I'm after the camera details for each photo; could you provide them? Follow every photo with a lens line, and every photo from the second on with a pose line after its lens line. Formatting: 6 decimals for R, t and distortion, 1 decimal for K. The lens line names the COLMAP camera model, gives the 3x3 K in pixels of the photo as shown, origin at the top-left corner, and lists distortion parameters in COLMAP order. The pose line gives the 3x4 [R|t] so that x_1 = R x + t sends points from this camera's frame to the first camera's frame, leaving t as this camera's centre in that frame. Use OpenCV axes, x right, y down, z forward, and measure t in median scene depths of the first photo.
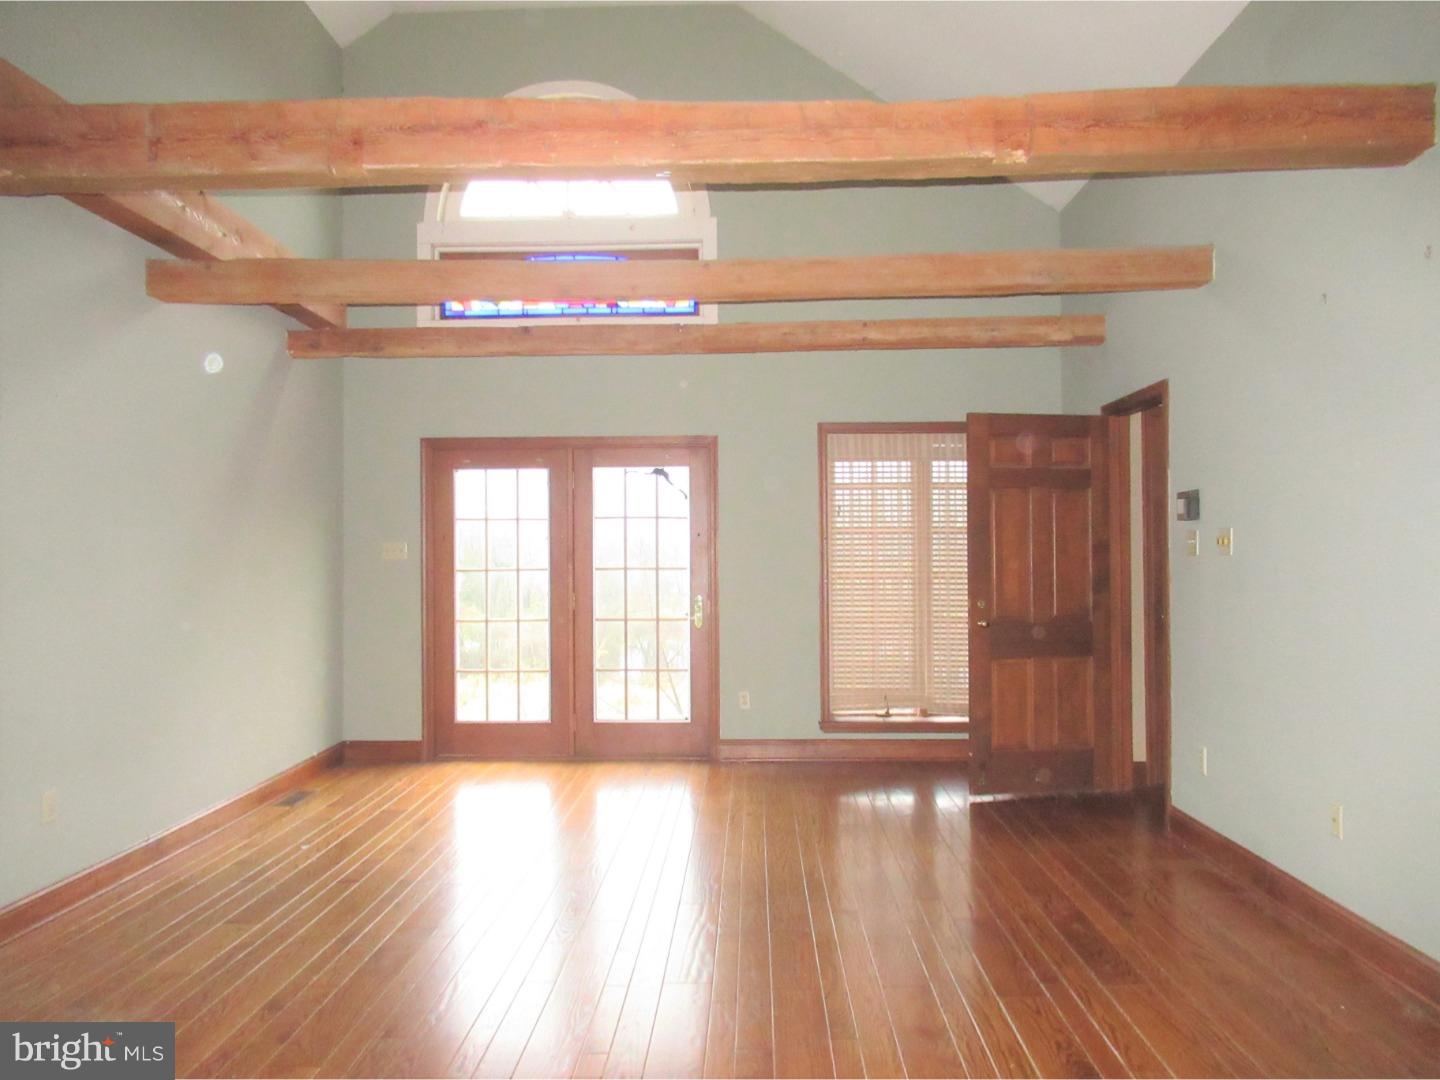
lens RADIAL K [[1073.3, 0, 720.0], [0, 1073.3, 540.0], [0, 0, 1]] dist [0.000828, -0.001701]
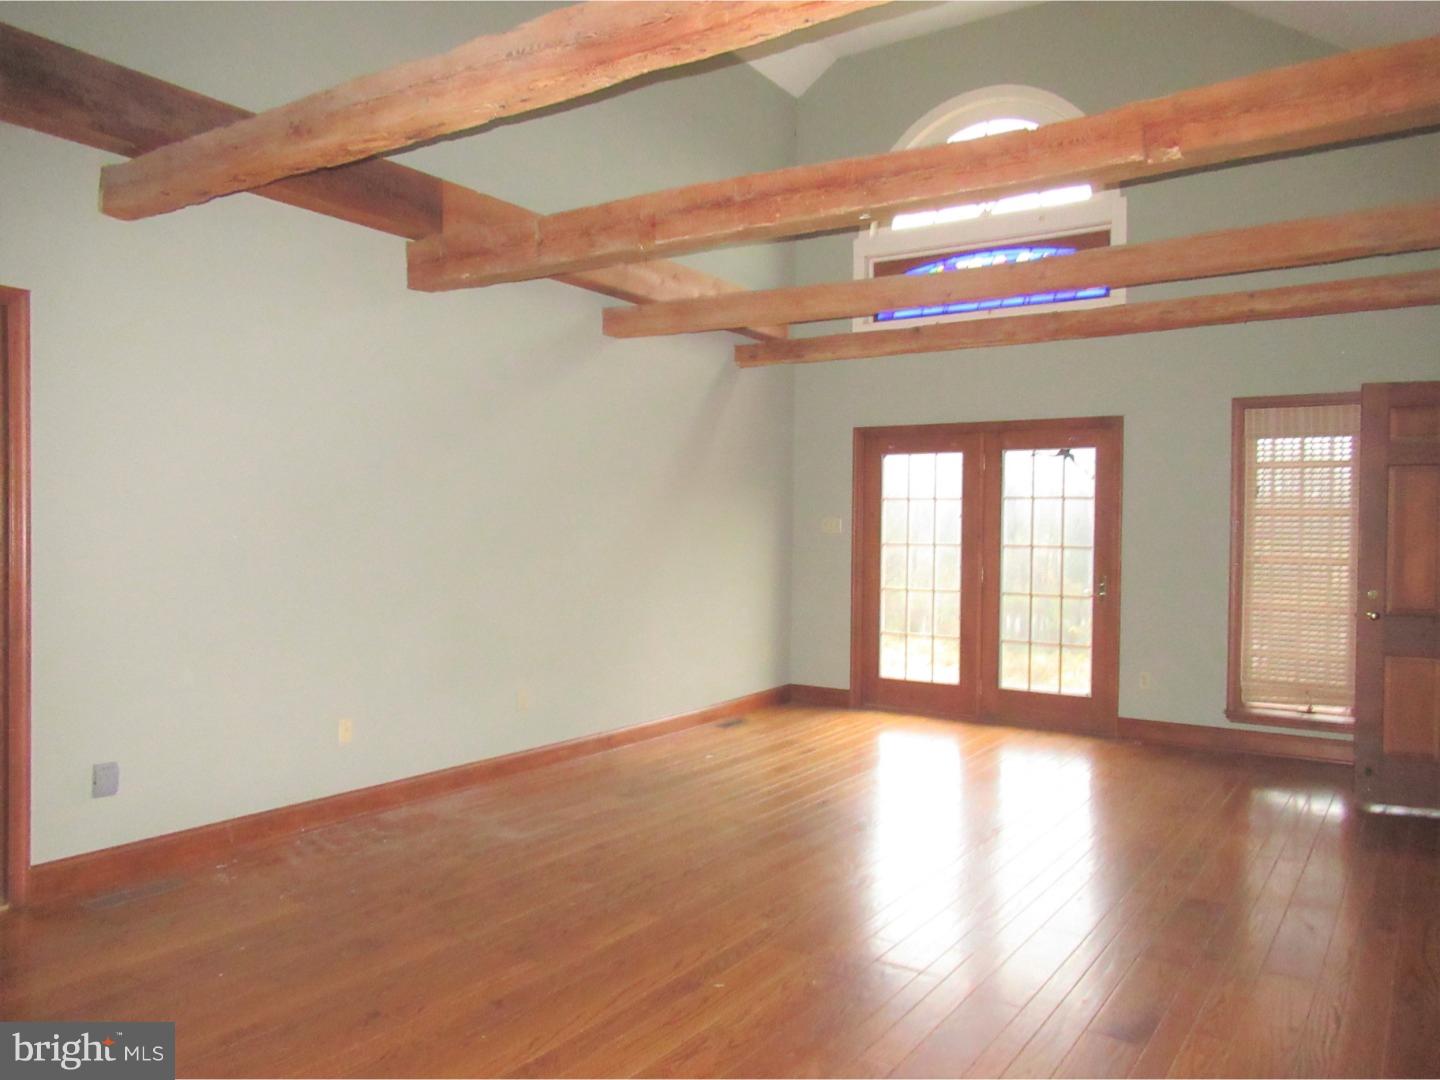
lens RADIAL K [[1073.3, 0, 720.0], [0, 1073.3, 540.0], [0, 0, 1]] dist [0.000828, -0.001701]
pose [[0.847010, 0.022170, -0.531115, 0.215302], [-0.009518, 0.999602, 0.026546, -0.004441], [0.531492, -0.017430, 0.846884, -0.051374]]
